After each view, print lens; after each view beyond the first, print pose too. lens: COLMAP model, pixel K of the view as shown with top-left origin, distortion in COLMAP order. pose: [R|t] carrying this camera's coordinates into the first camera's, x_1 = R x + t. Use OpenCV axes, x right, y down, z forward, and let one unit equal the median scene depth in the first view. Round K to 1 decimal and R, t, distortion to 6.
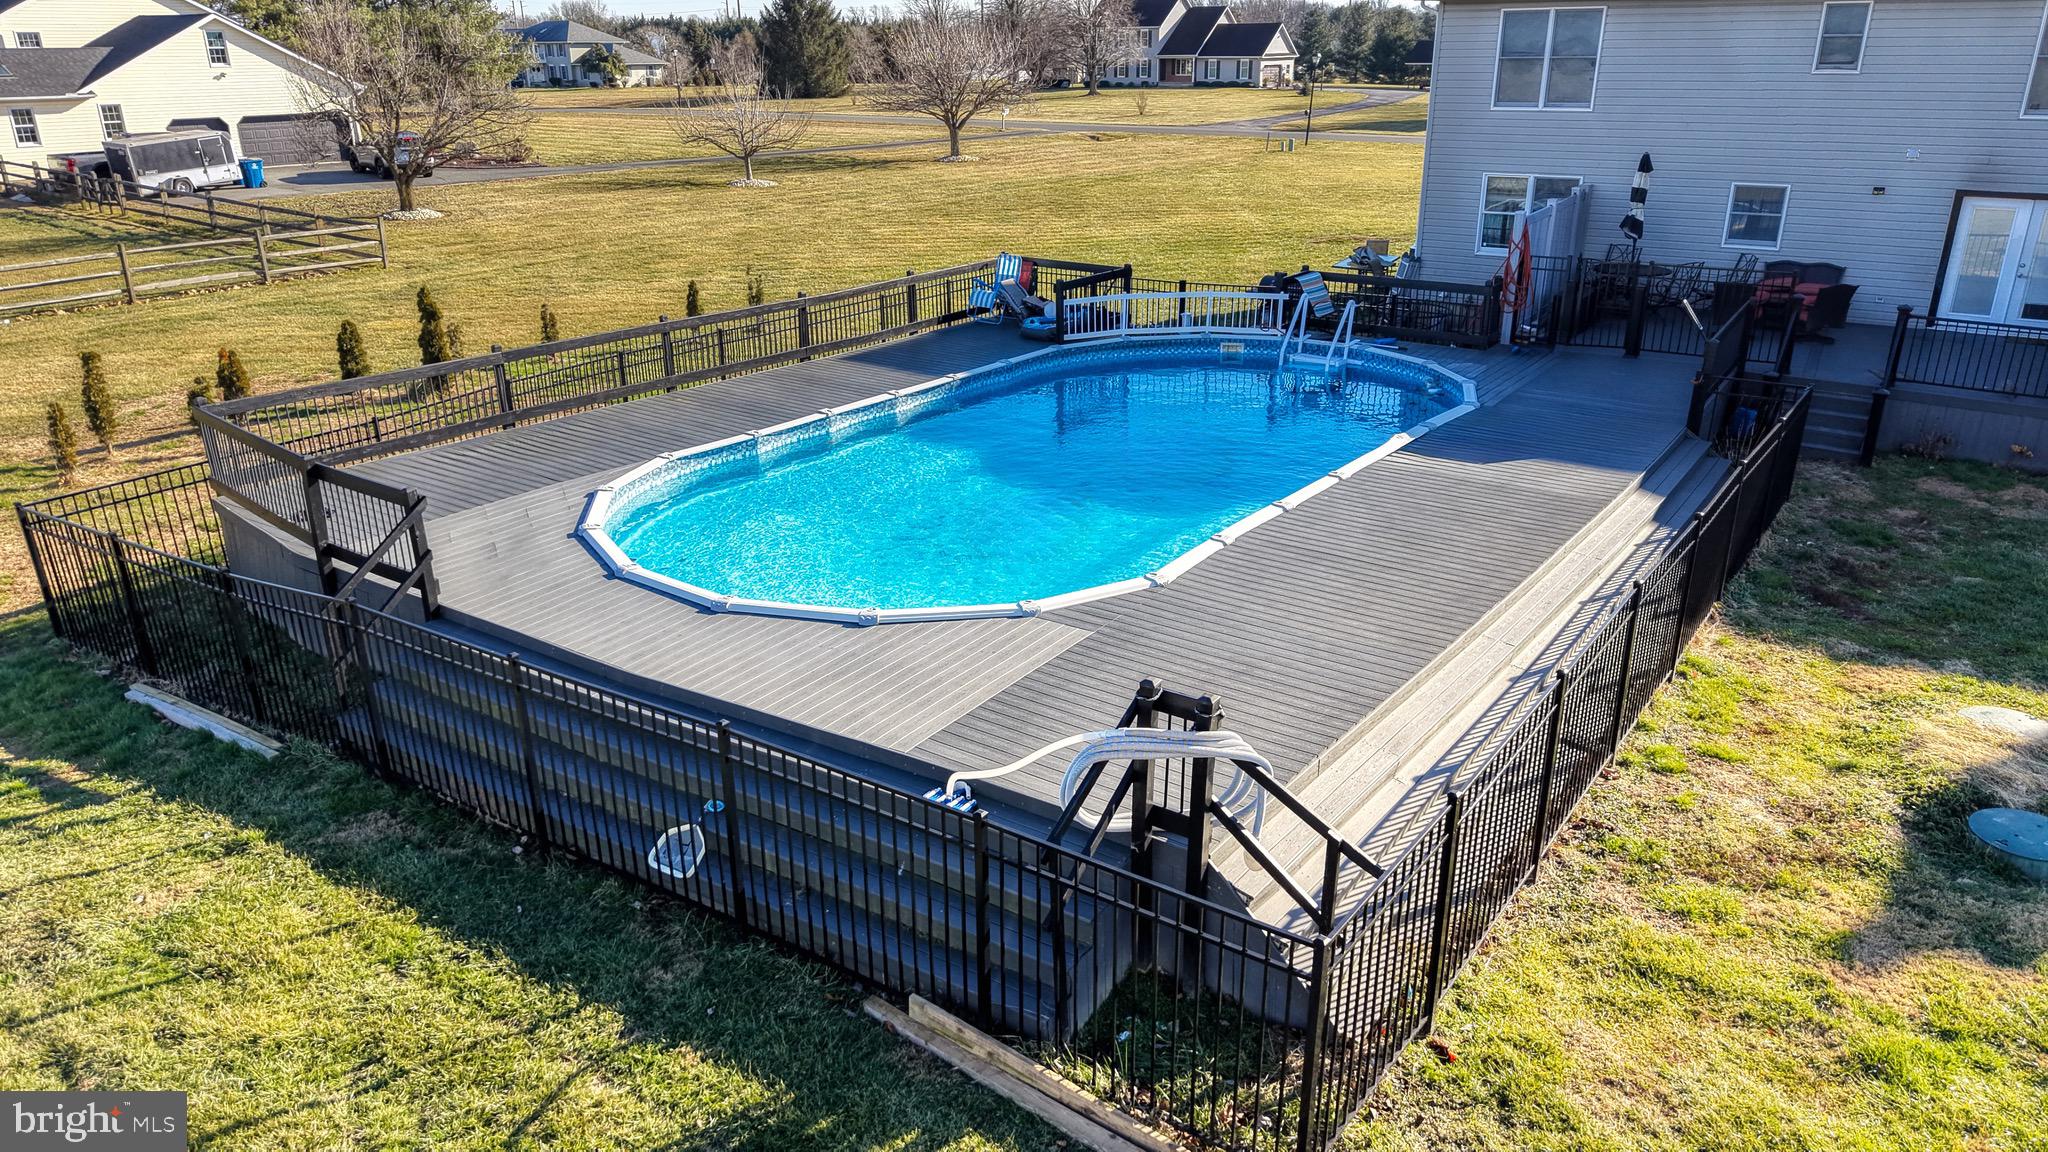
lens RADIAL K [[1358.9, 0, 1017.8], [0, 1358.9, 574.9], [0, 0, 1]] dist [0.028941, -0.034079]
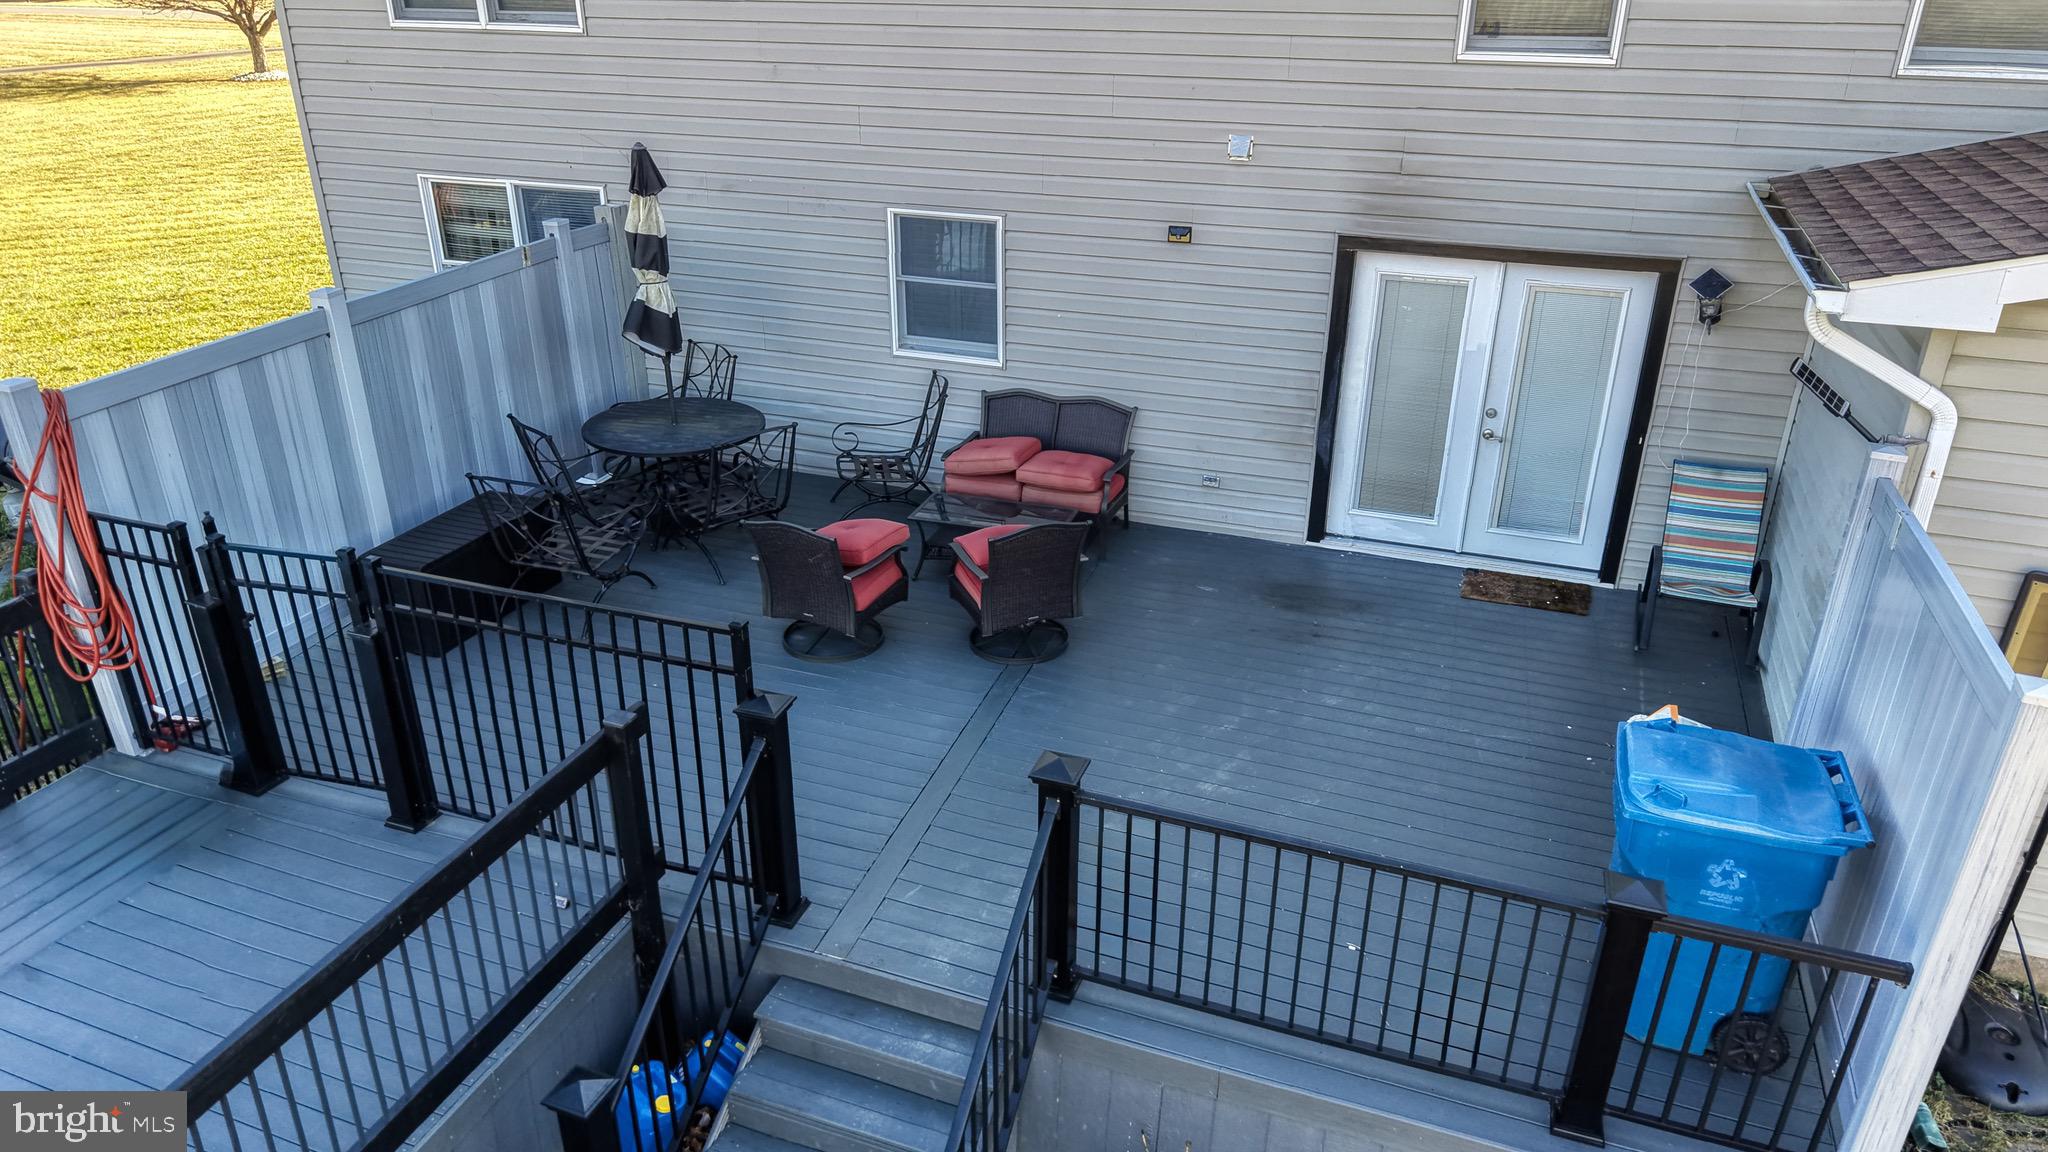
lens RADIAL K [[1358.9, 0, 1023.3], [0, 1358.9, 577.2], [0, 0, 1]] dist [0.028941, -0.034079]
pose [[0.959979, -0.105791, 0.259323, 0.447779], [0.088333, 0.993024, 0.078110, -0.205932], [-0.265777, -0.052077, 0.962627, 0.585370]]
